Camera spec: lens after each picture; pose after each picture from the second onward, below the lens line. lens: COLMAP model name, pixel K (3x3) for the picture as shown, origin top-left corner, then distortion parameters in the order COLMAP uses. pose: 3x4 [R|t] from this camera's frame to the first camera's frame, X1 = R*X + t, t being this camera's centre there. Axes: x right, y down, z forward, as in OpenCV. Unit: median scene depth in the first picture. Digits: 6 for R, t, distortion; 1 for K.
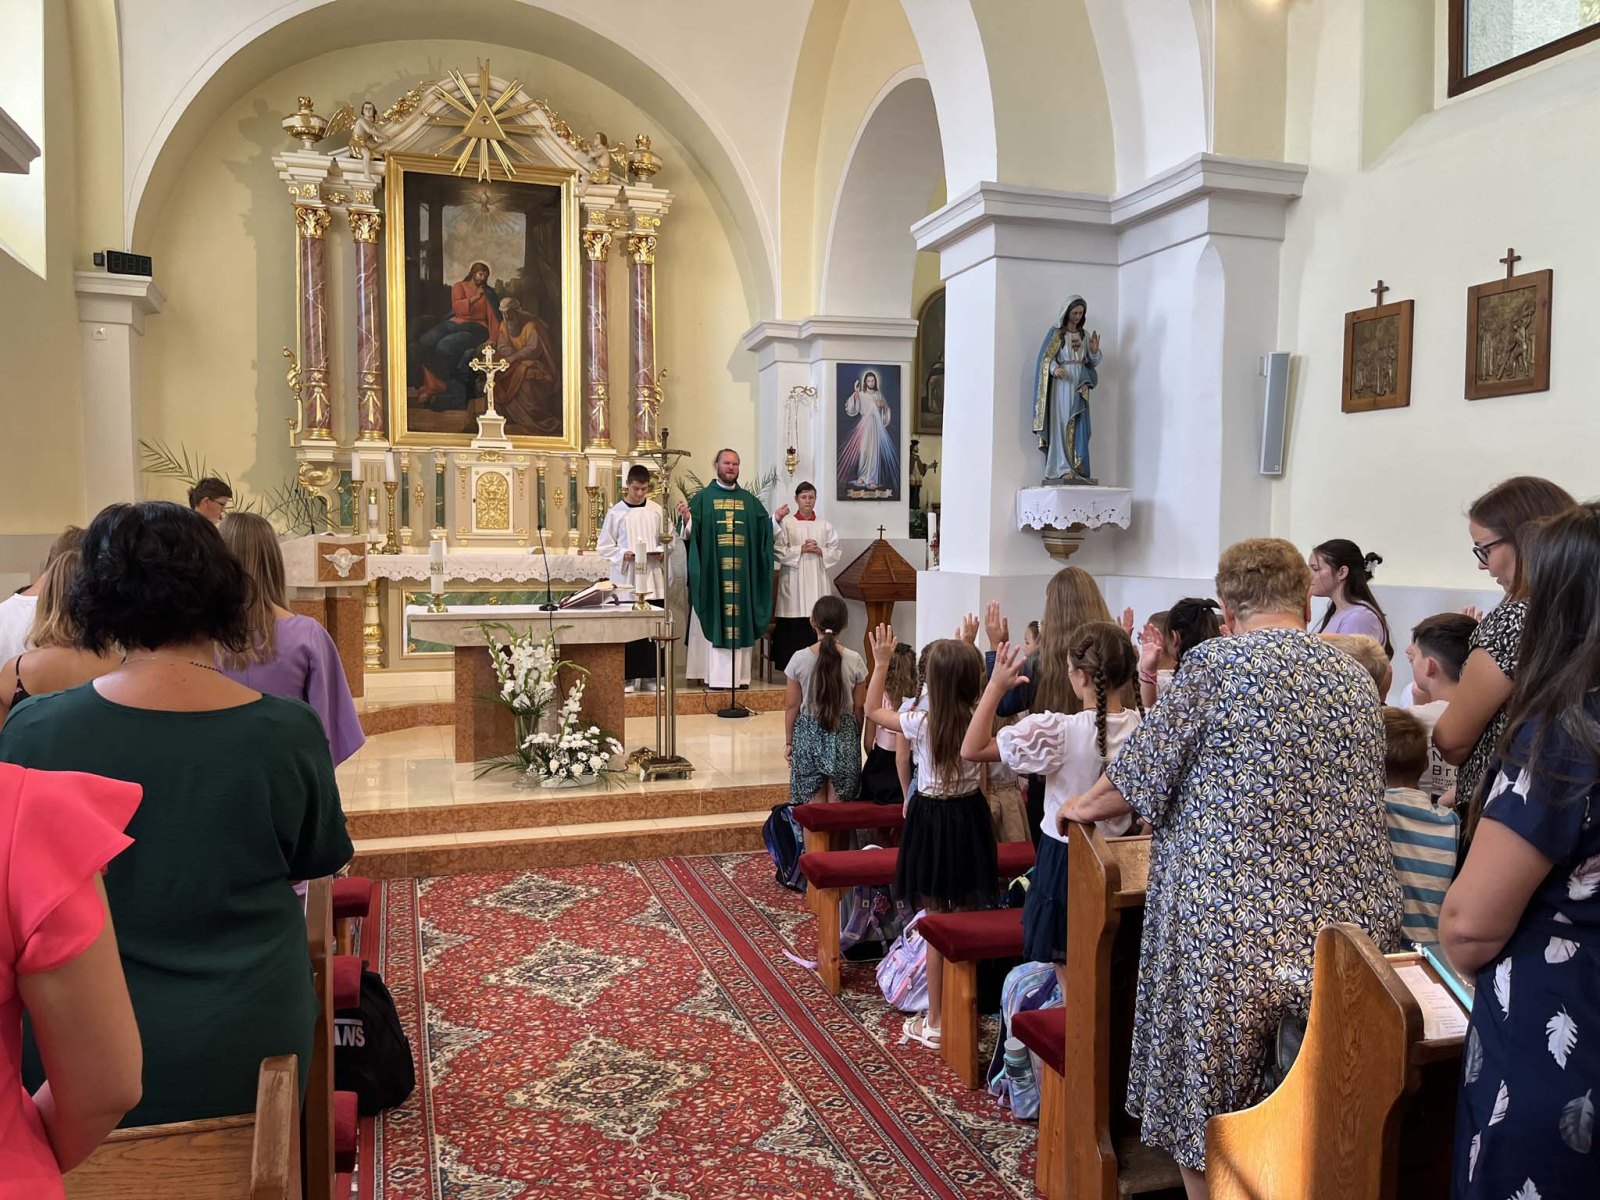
lens RADIAL K [[1201.2, 0, 802.1], [0, 1201.2, 600.2], [0, 0, 1]] dist [0.047883, -0.054335]
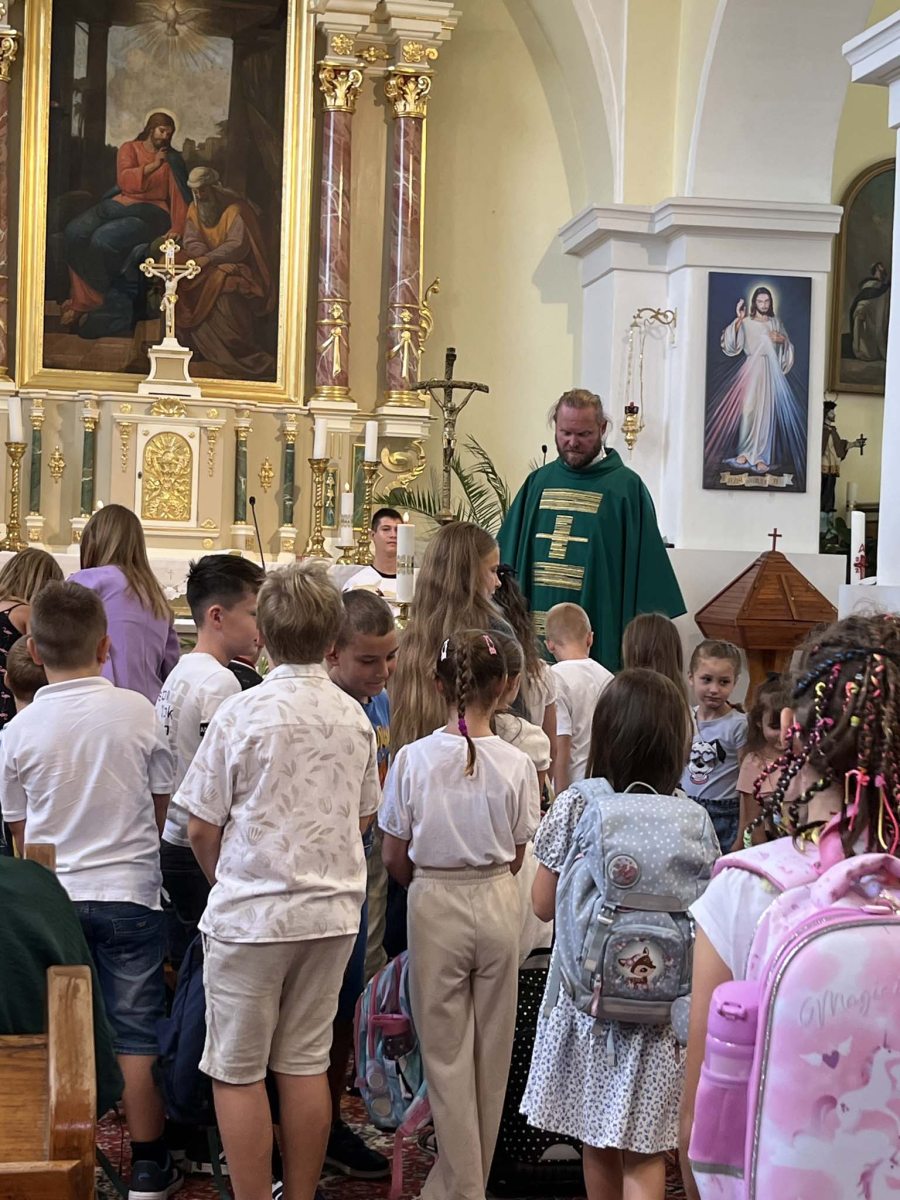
lens RADIAL K [[1961.3, 0, 439.9], [0, 1961.3, 593.8], [0, 0, 1]] dist [0.091066, 0.000000]
pose [[0.995406, 0.028294, -0.091467, -0.013007], [-0.032922, 0.998232, -0.049493, 0.027917], [0.089905, 0.052277, 0.994577, -0.032260]]
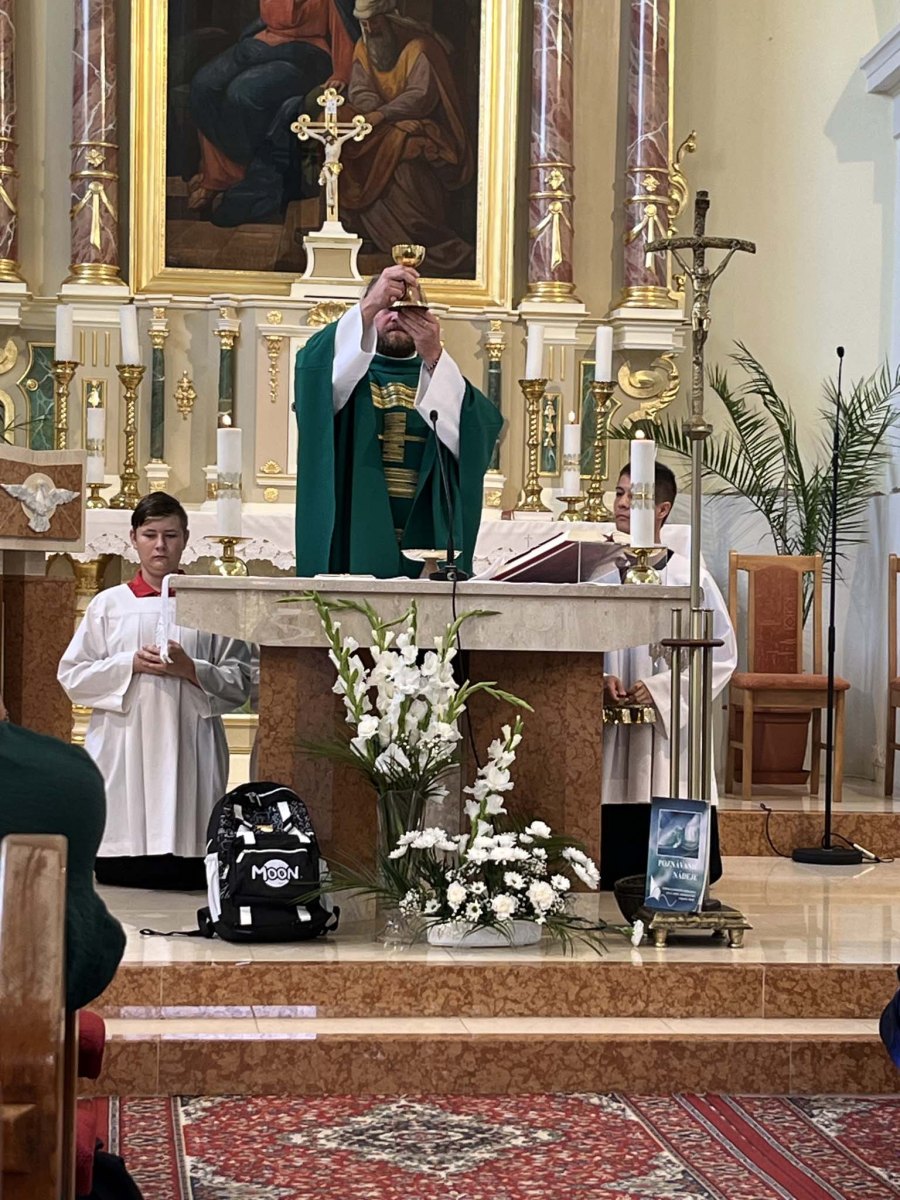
lens RADIAL K [[2589.1, 0, 467.7], [0, 2589.1, 634.8], [0, 0, 1]] dist [0.133967, 0.000000]
pose [[0.982302, 0.016754, -0.186551, -0.008003], [-0.024295, 0.998974, -0.038210, 0.046899], [0.185719, 0.042066, 0.981702, -0.003619]]
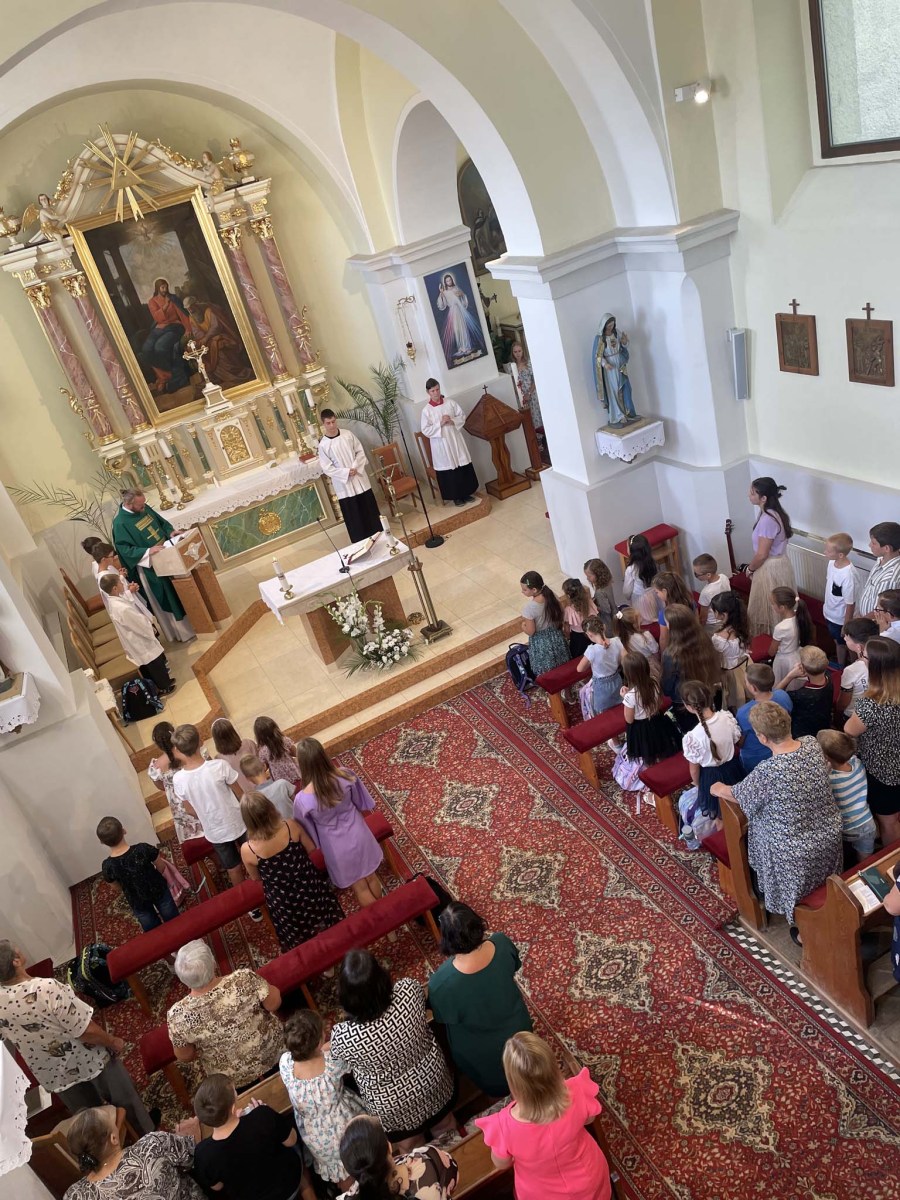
lens RADIAL K [[892.1, 0, 446.6], [0, 892.1, 594.9], [0, 0, 1]] dist [0.079671, -0.088604]
pose [[0.956764, -0.290832, -0.004454, -0.052083], [0.268614, 0.877591, 0.397091, -0.293525], [-0.111578, -0.381118, 0.917769, -0.136359]]
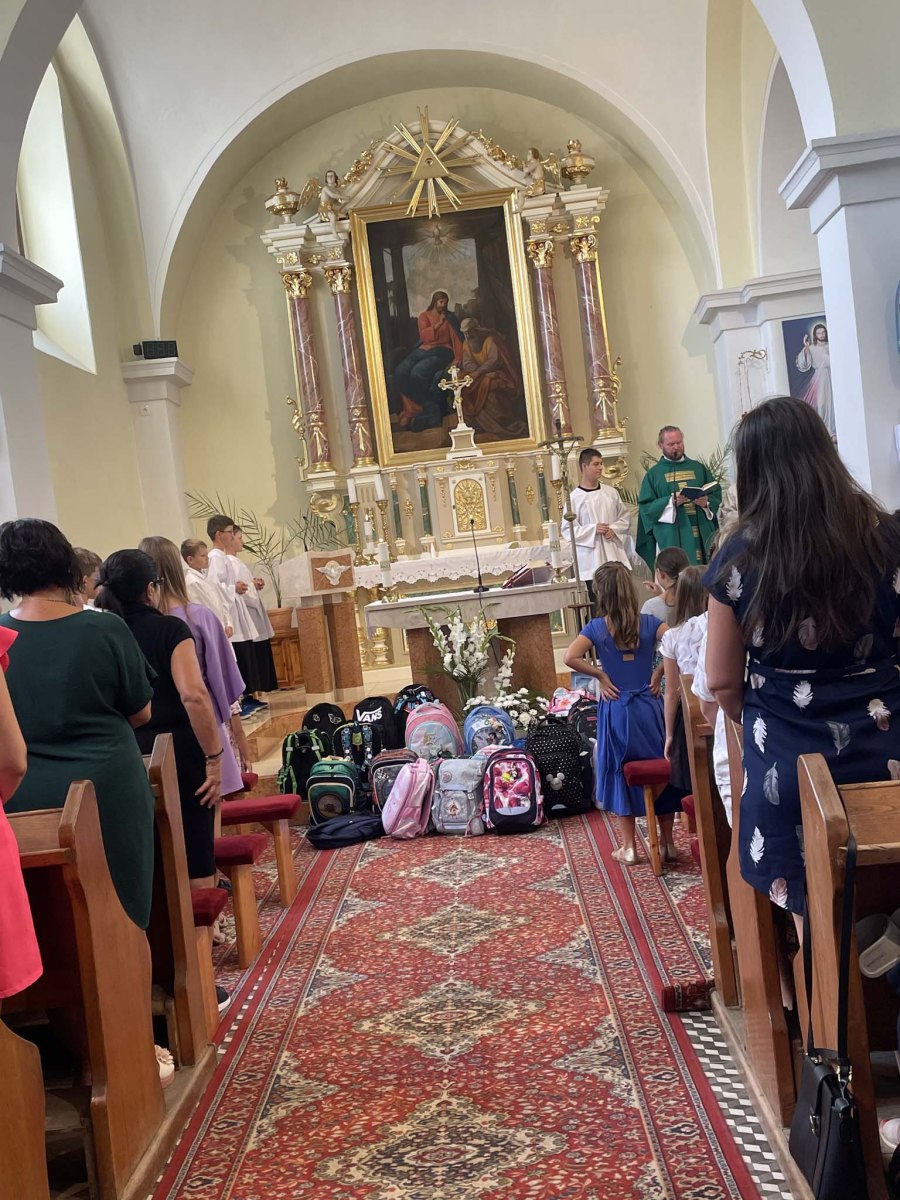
lens RADIAL K [[1305.8, 0, 458.6], [0, 1305.8, 589.5], [0, 0, 1]] dist [0.111125, 0.000000]
pose [[0.932670, -0.107544, -0.344326, 0.136260], [0.104322, 0.994151, -0.027930, 0.026433], [0.345316, -0.009871, 0.938435, -0.122349]]
